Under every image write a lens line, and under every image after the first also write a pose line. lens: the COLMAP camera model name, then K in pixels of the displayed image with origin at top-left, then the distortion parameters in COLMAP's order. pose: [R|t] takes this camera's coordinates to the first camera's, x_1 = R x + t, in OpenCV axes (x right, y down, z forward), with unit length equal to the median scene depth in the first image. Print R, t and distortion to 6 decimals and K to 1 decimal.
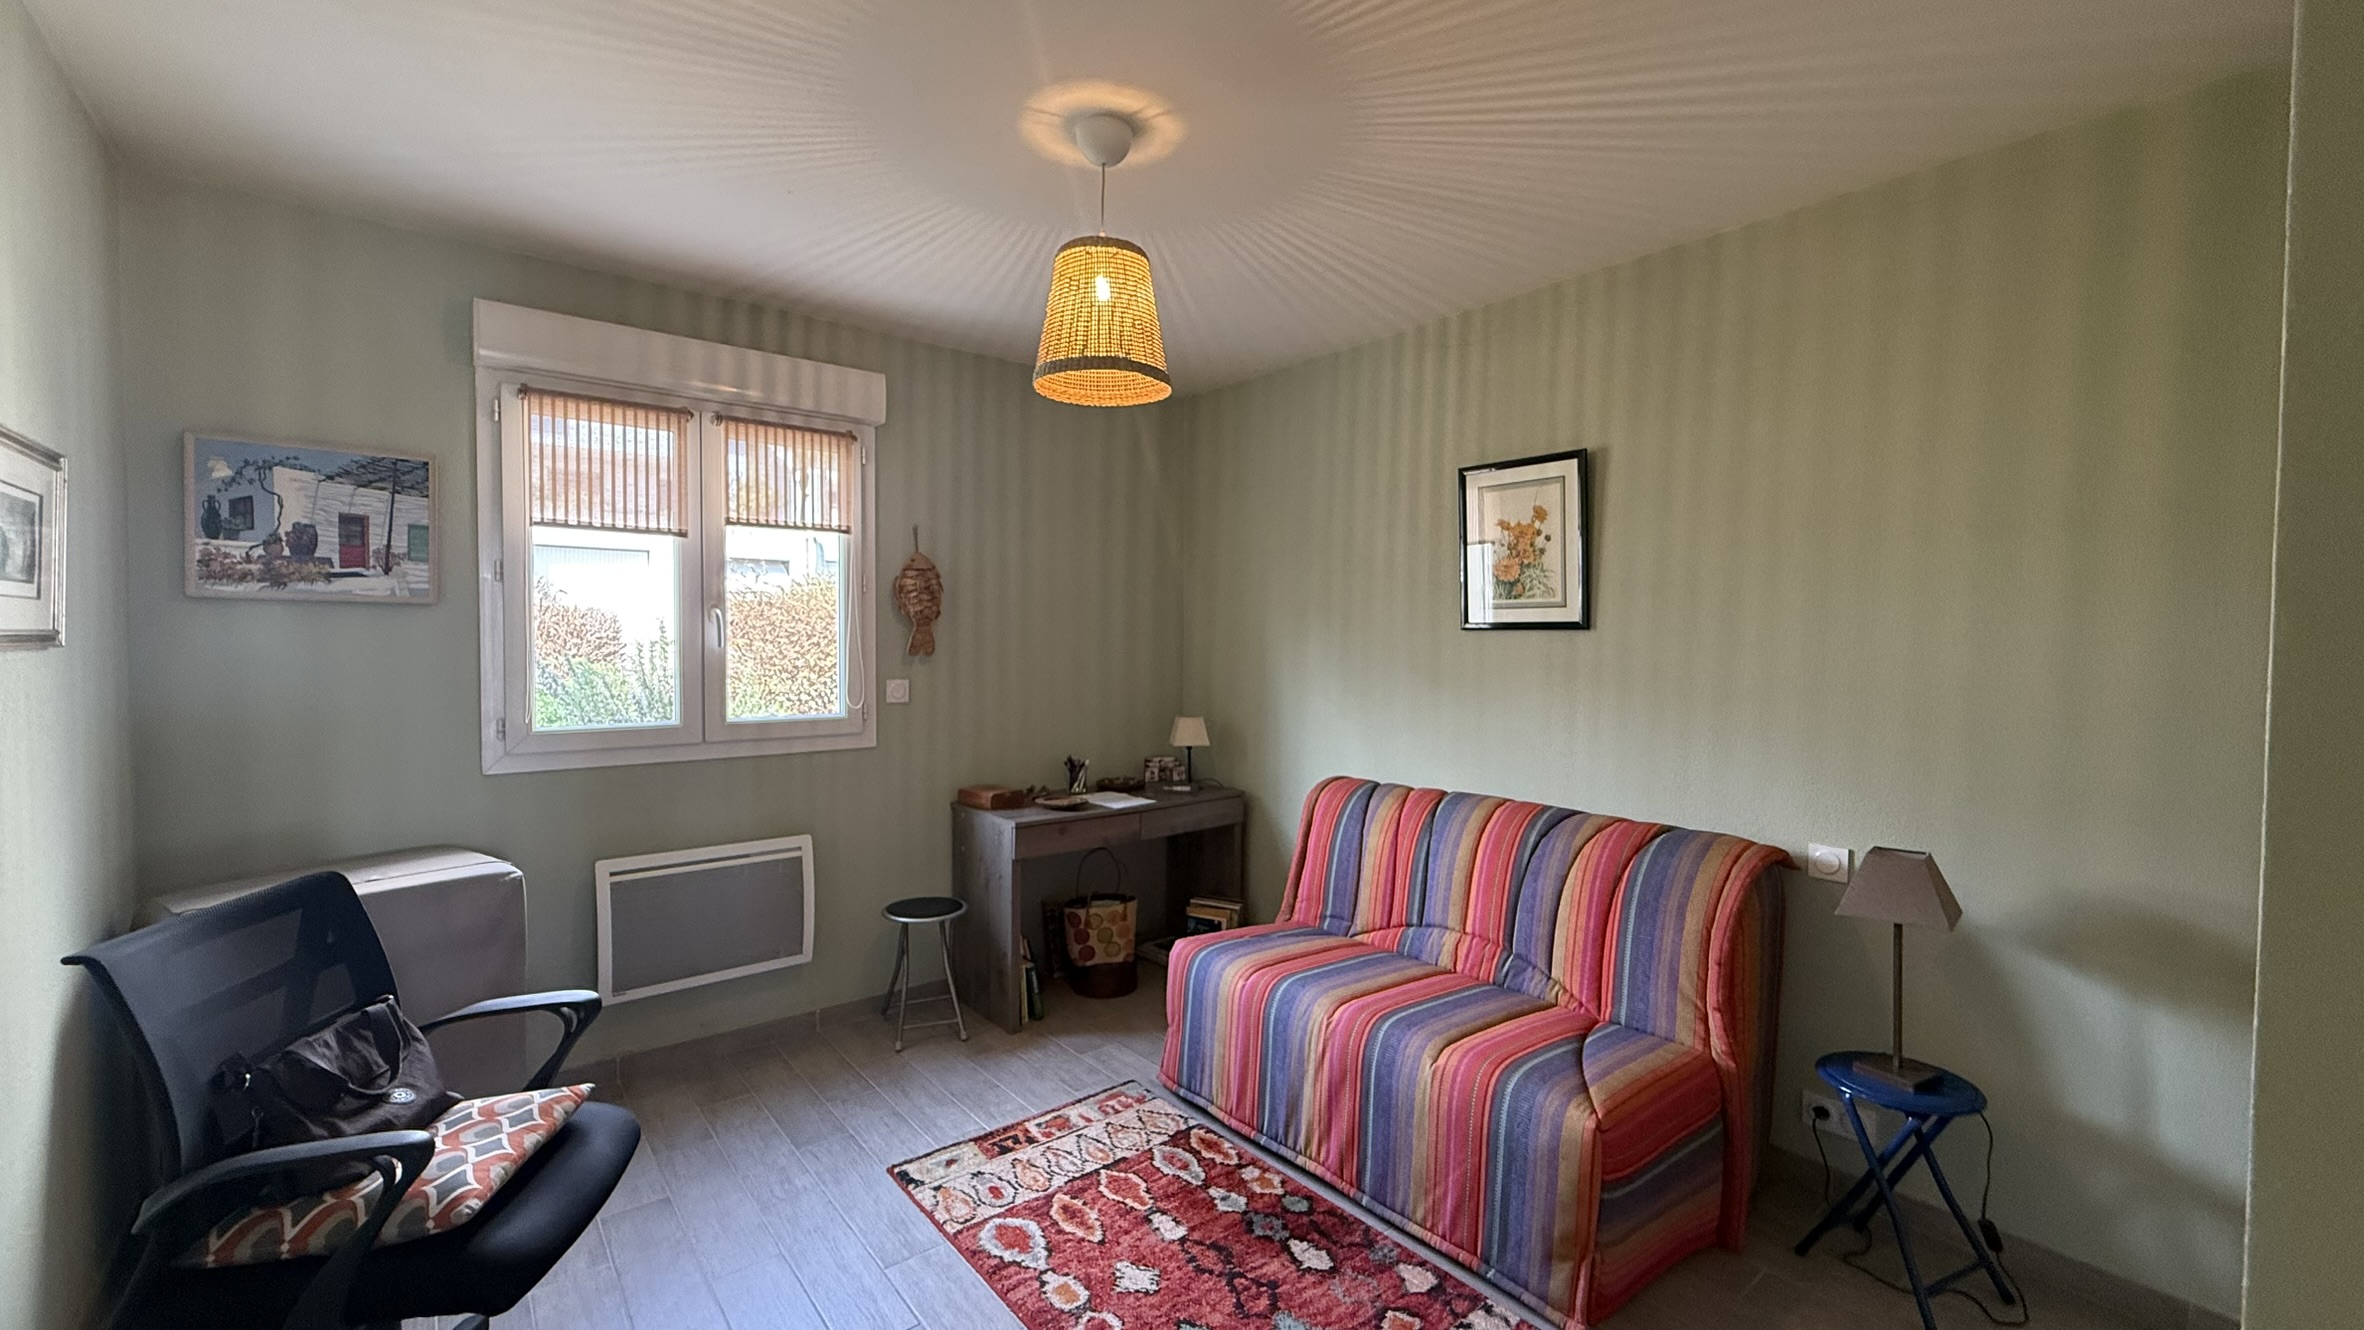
lens RADIAL K [[938.2, 0, 1174.0], [0, 938.2, 667.1], [0, 0, 1]] dist [-0.000726, 0.000049]
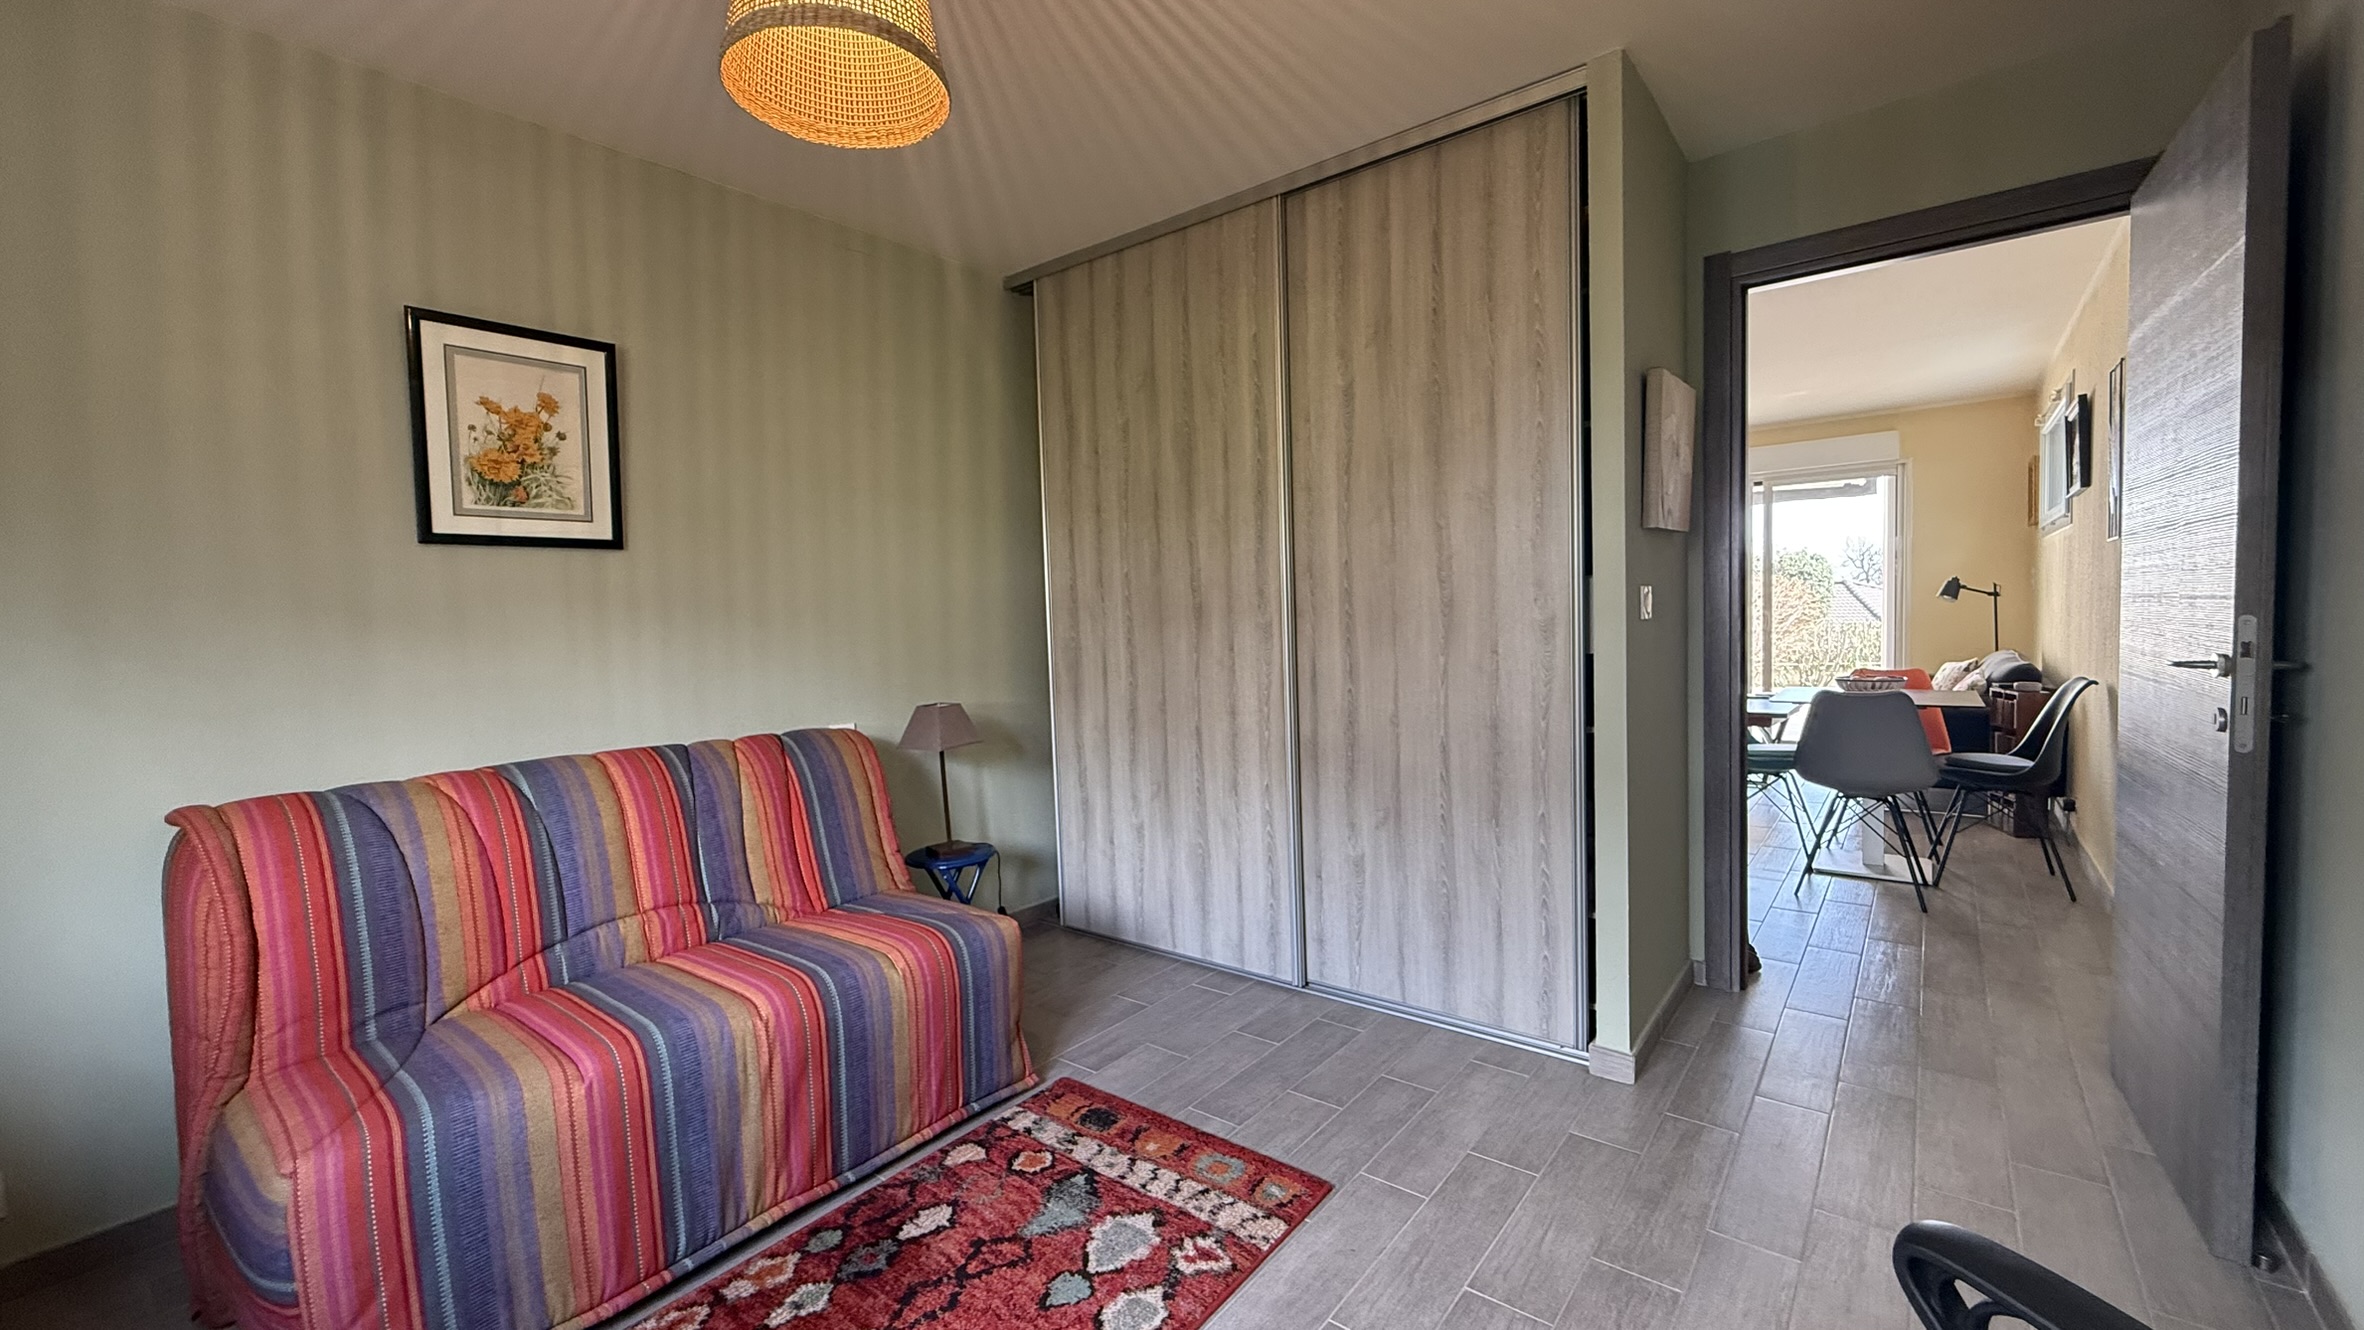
lens RADIAL K [[938.2, 0, 1174.0], [0, 938.2, 667.1], [0, 0, 1]] dist [-0.000726, 0.000049]
pose [[-0.209476, -0.051904, 0.976435, -0.634887], [0.066356, 0.995534, 0.067154, 0.054131], [-0.975560, 0.078860, -0.205097, 0.784074]]
